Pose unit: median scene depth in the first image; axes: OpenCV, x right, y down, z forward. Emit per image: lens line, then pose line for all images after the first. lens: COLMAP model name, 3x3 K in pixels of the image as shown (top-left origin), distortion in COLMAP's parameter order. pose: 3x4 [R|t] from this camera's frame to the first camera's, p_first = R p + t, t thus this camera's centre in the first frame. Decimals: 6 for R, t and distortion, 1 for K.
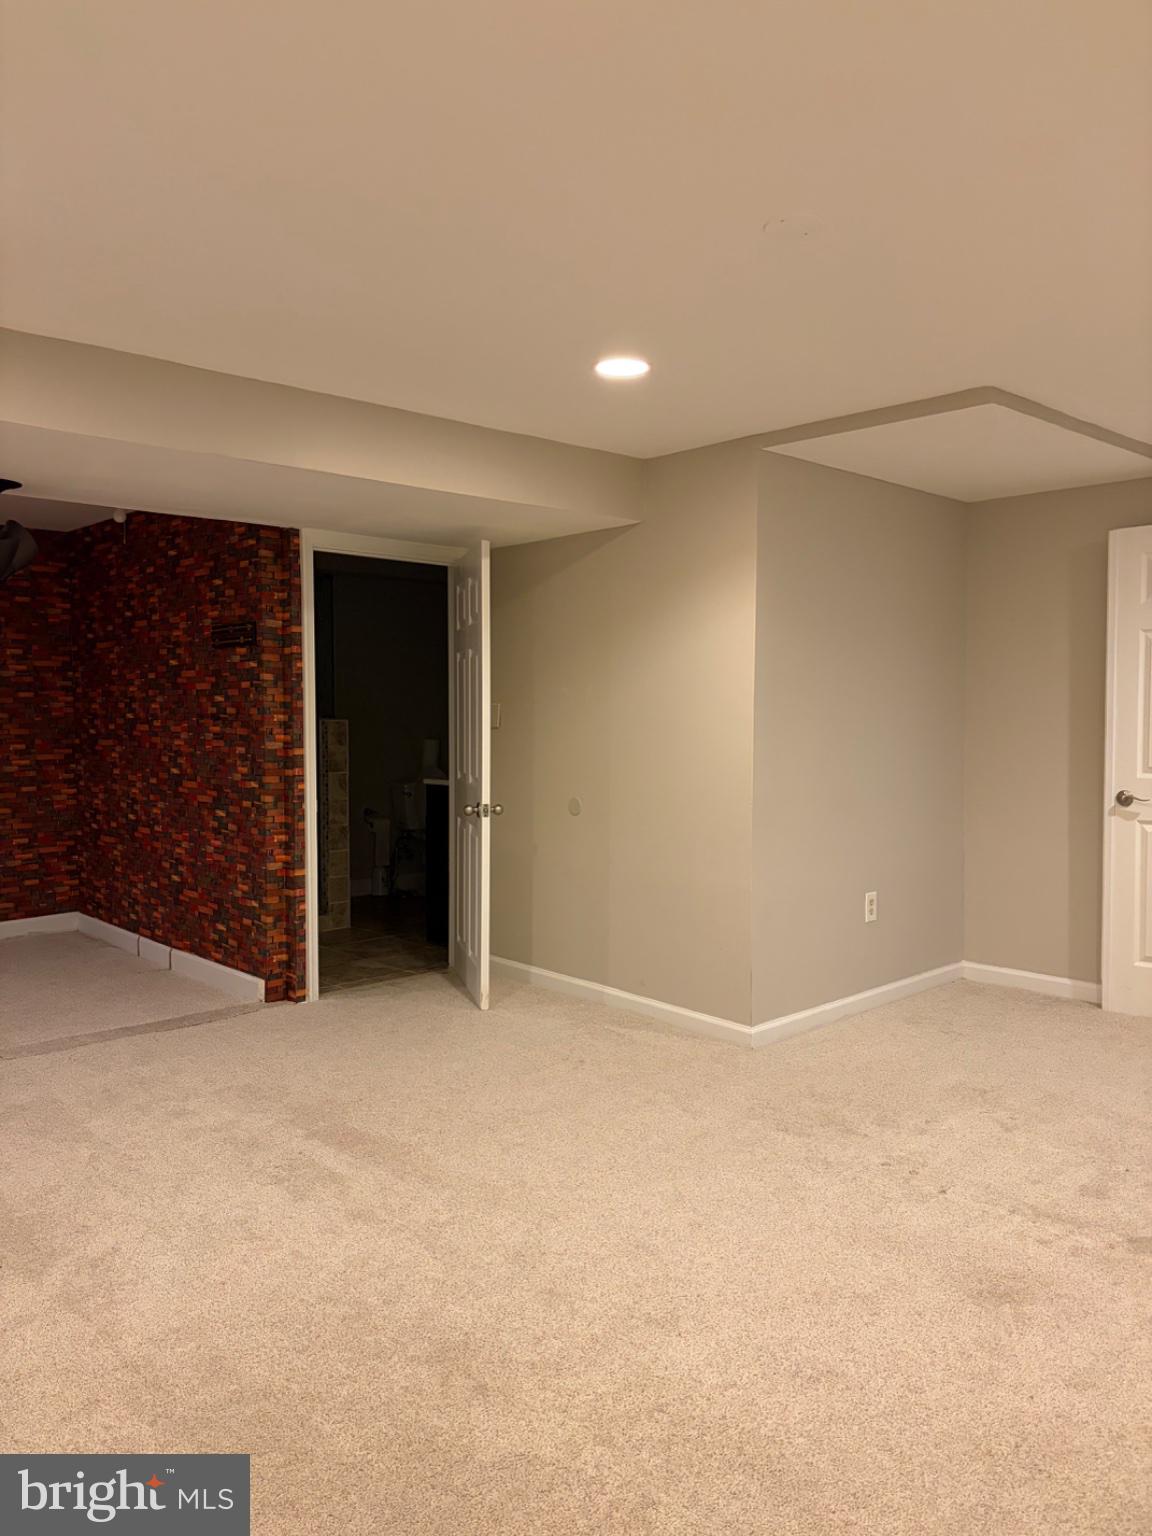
lens RADIAL K [[1143.0, 0, 547.1], [0, 1143.0, 771.8], [0, 0, 1]] dist [0.036373, -0.044426]
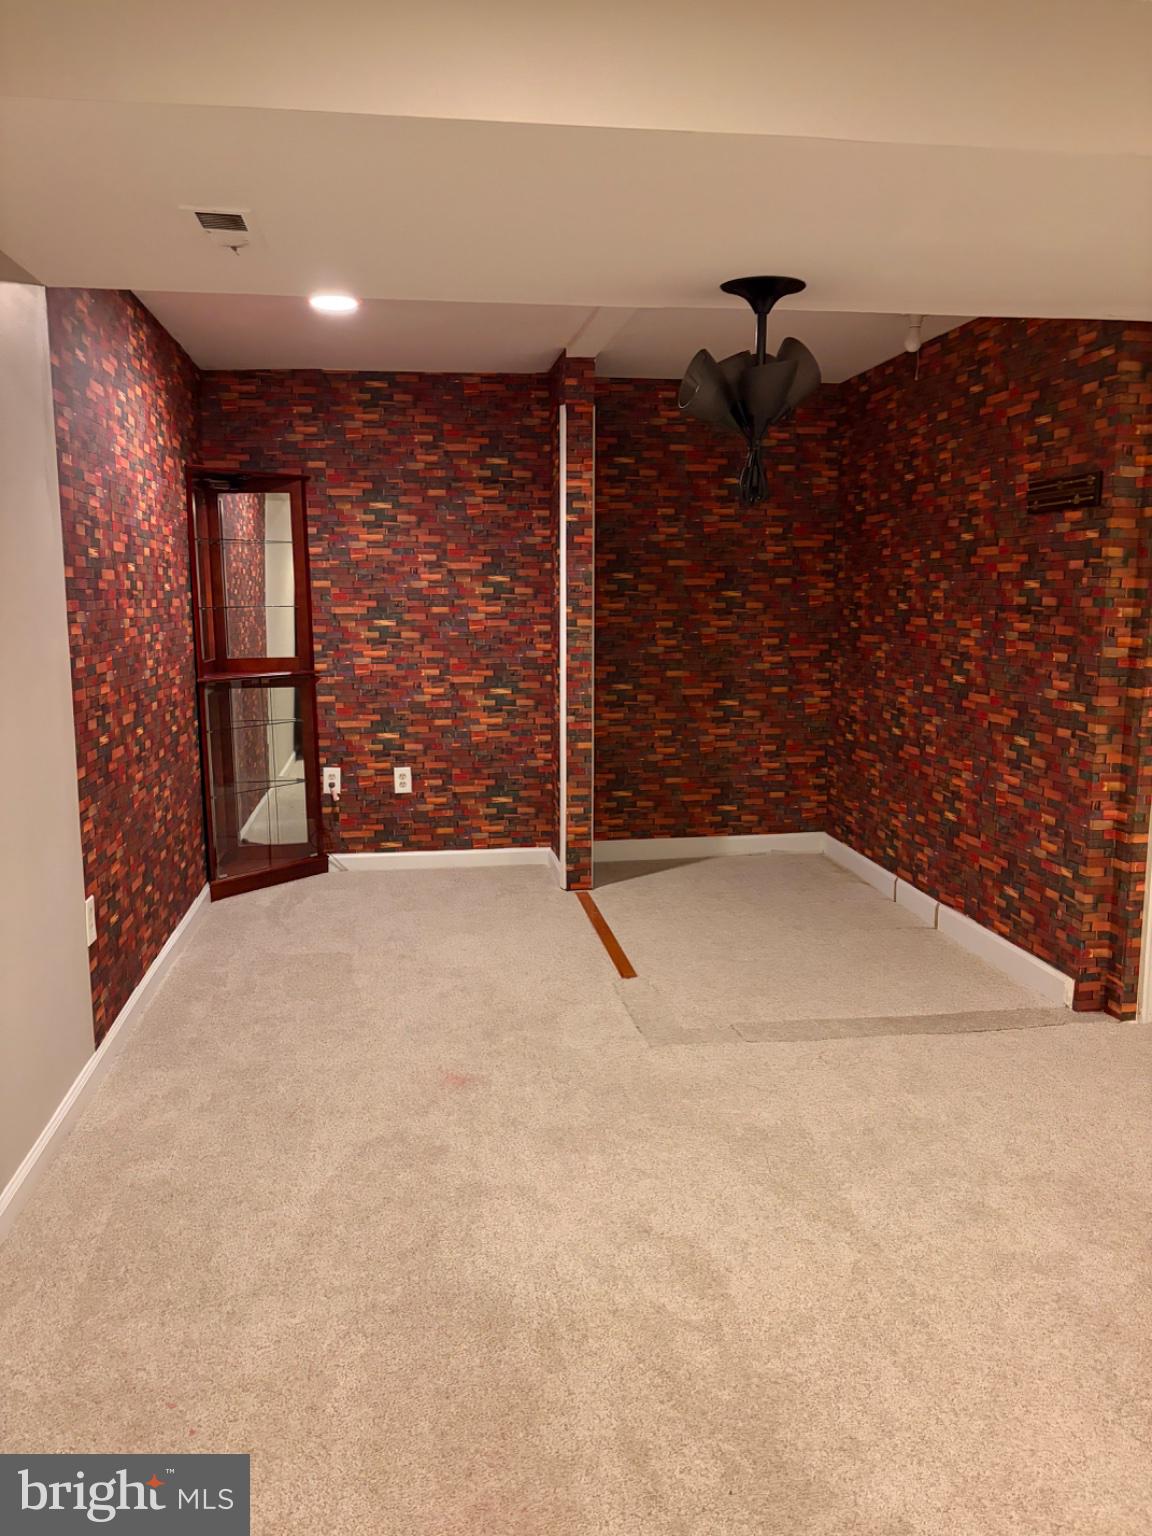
lens RADIAL K [[1143.0, 0, 571.2], [0, 1143.0, 773.0], [0, 0, 1]] dist [0.036373, -0.044426]
pose [[0.827464, 0.088750, -0.554461, -0.114908], [-0.031997, 0.993279, 0.111238, -0.016955], [0.560606, -0.074305, 0.824742, 0.228685]]
